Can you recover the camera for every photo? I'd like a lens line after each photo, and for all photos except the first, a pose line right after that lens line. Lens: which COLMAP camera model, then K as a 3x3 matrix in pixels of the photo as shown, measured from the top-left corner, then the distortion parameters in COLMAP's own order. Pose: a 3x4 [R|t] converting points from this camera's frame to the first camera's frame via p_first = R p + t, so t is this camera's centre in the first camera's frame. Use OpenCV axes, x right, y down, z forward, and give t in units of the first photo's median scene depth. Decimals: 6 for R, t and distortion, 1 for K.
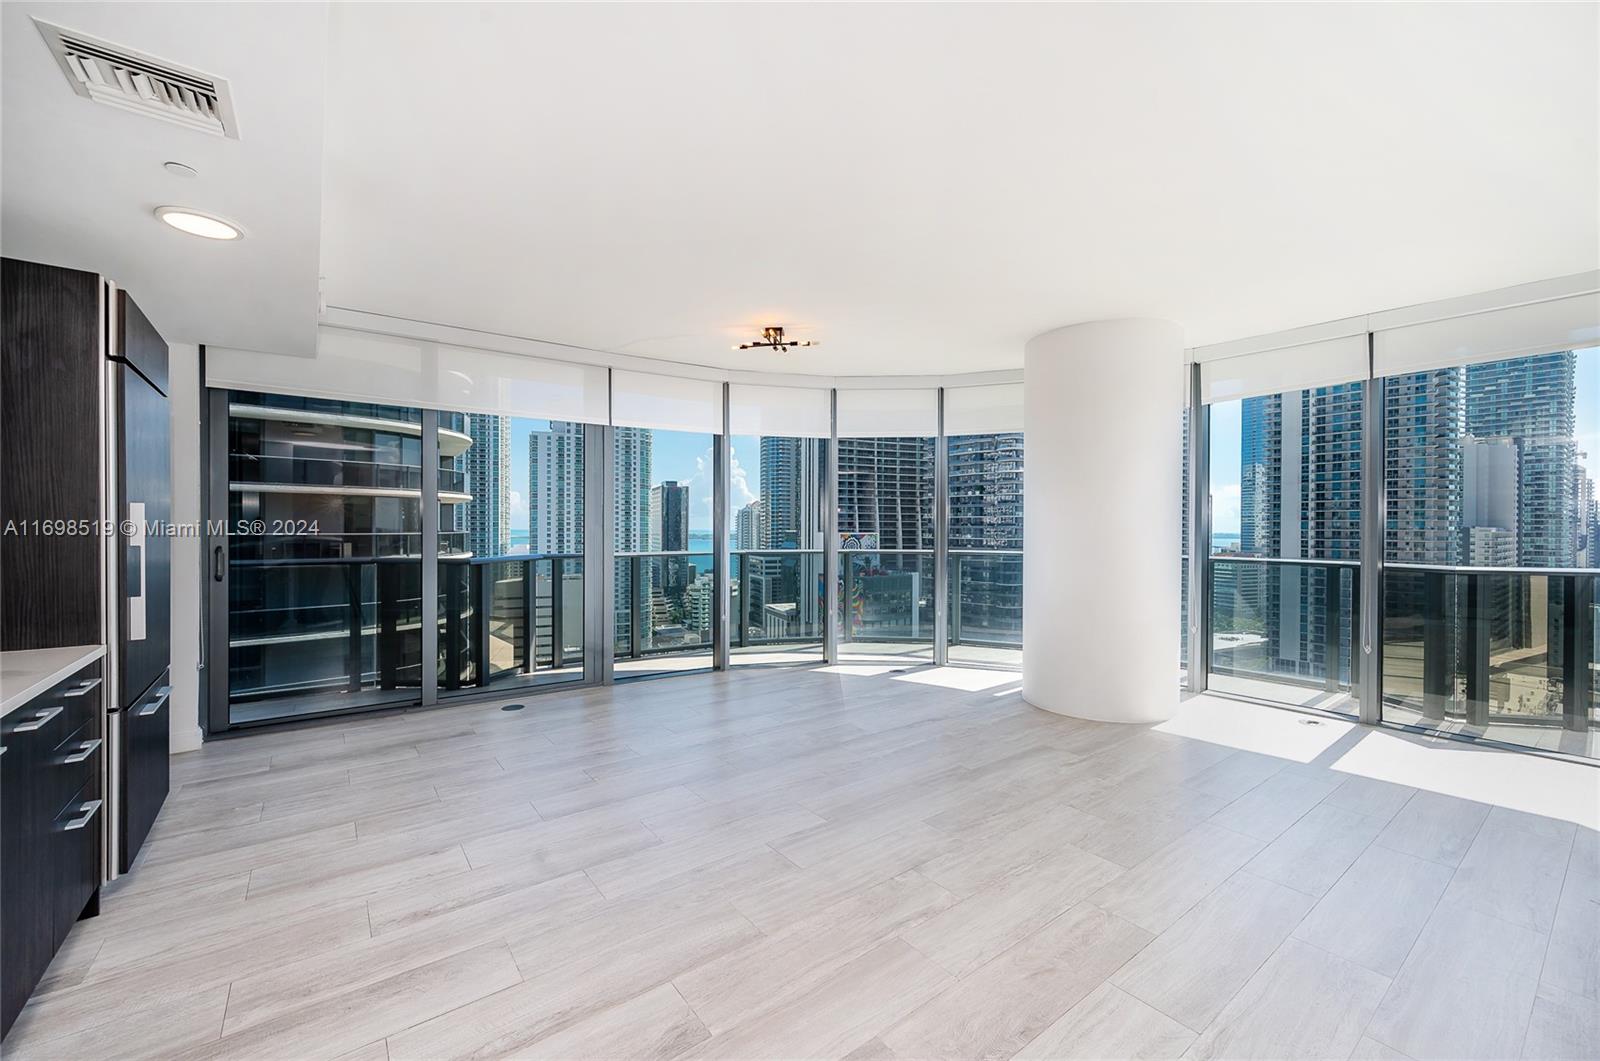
lens RADIAL K [[639.7, 0, 797.7], [0, 639.7, 527.7], [0, 0, 1]] dist [0.001184, -0.000160]
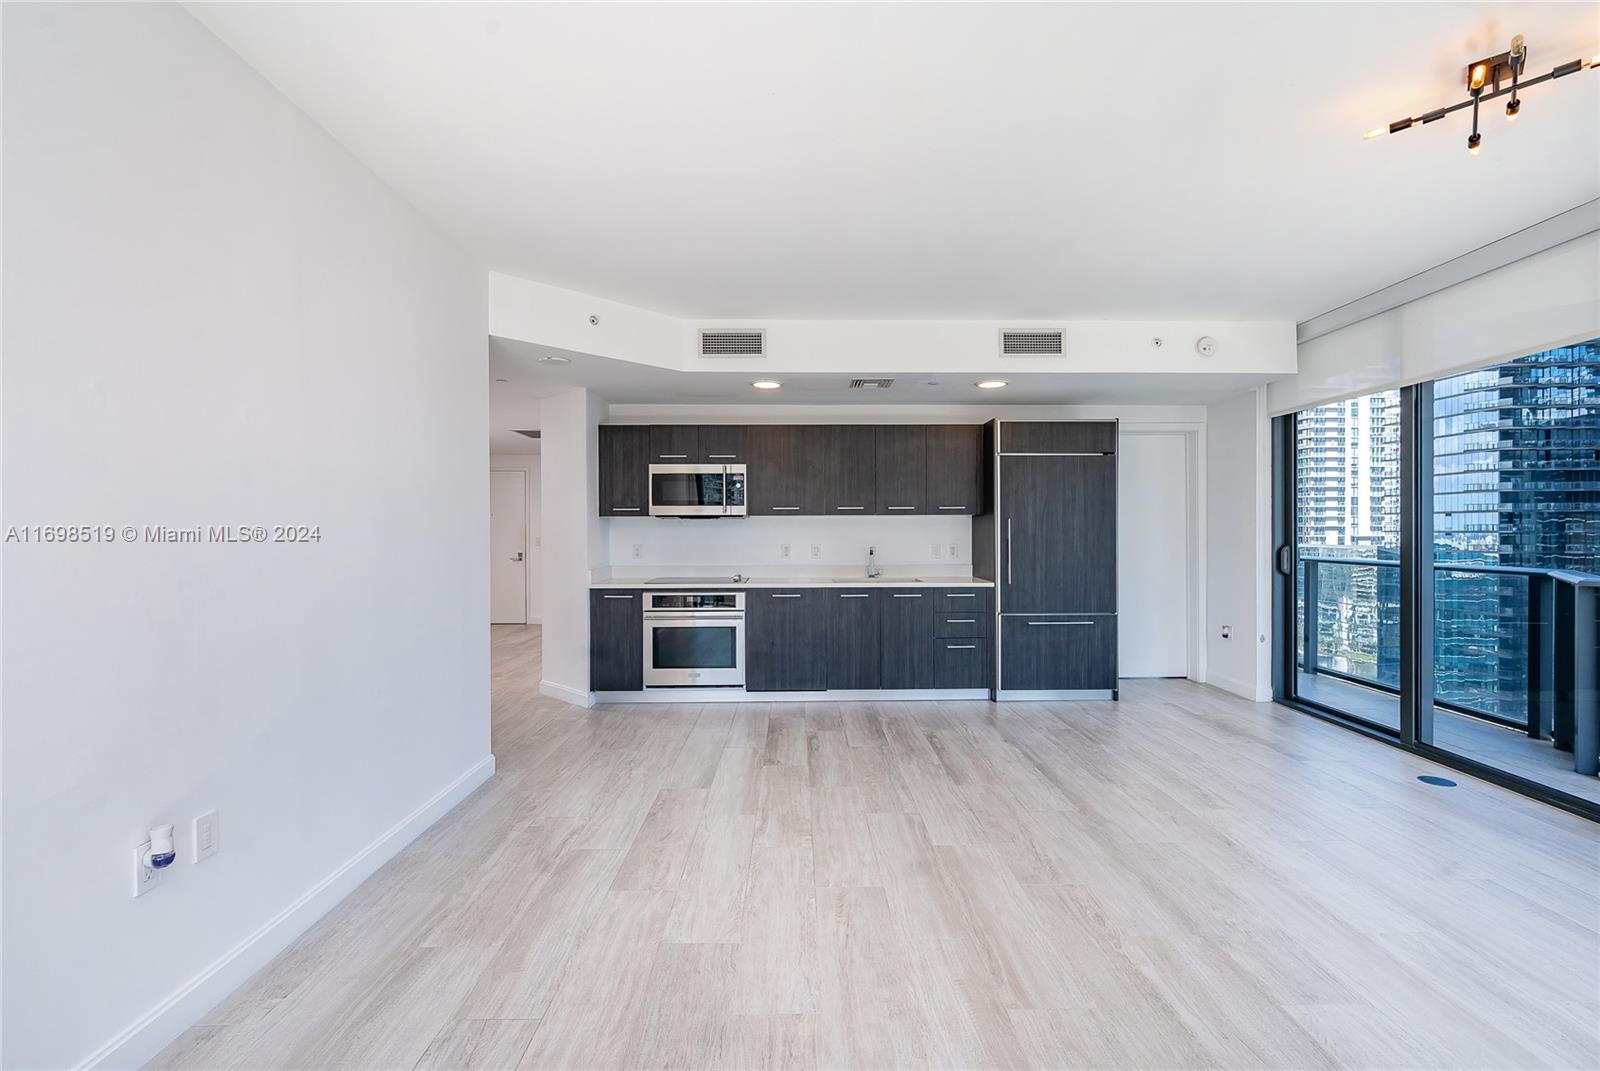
lens RADIAL K [[699.3, 0, 806.6], [0, 699.3, 532.5], [0, 0, 1]] dist [0.000222, -0.000024]
pose [[-0.585392, 0.002340, -0.810747, 0.120341], [0.001921, 0.999997, 0.001499, 0.000208], [0.810748, -0.000680, -0.585395, 0.177786]]
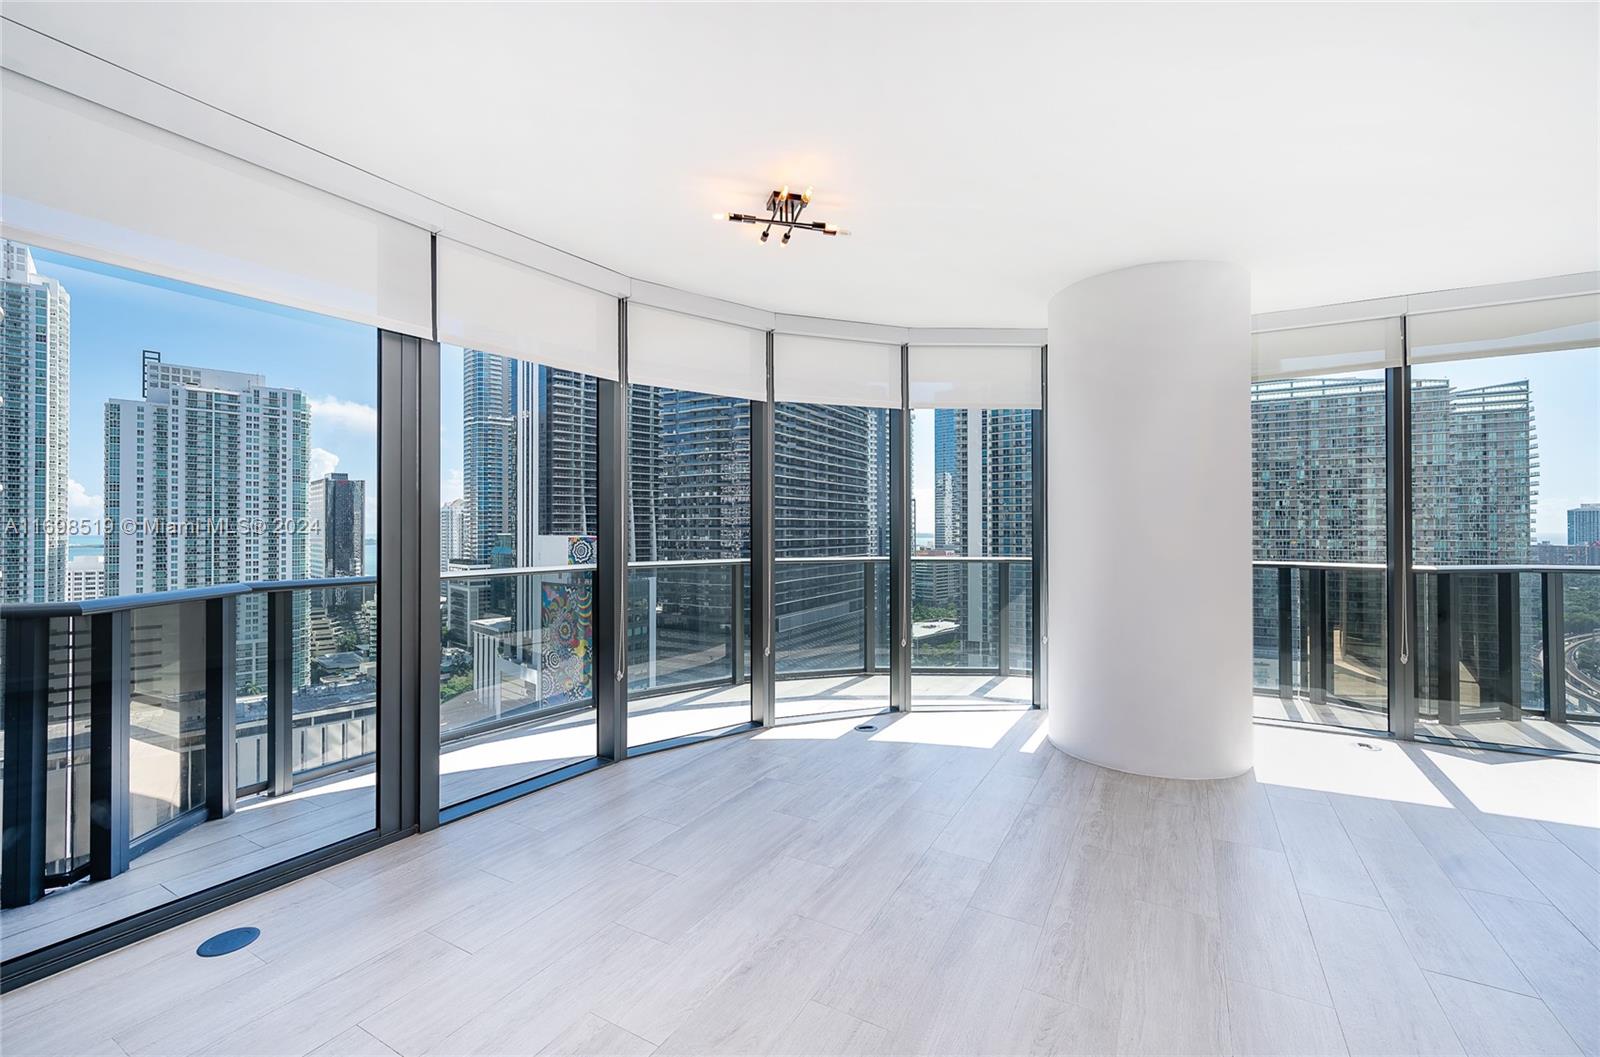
lens RADIAL K [[668.2, 0, 796.0], [0, 668.2, 520.5], [0, 0, 1]] dist [0.003411, -0.000293]
pose [[0.919100, 0.000203, 0.394025, -0.053437], [0.005145, 0.999908, -0.012516, -0.000207], [-0.393991, 0.013530, 0.919015, 0.083616]]
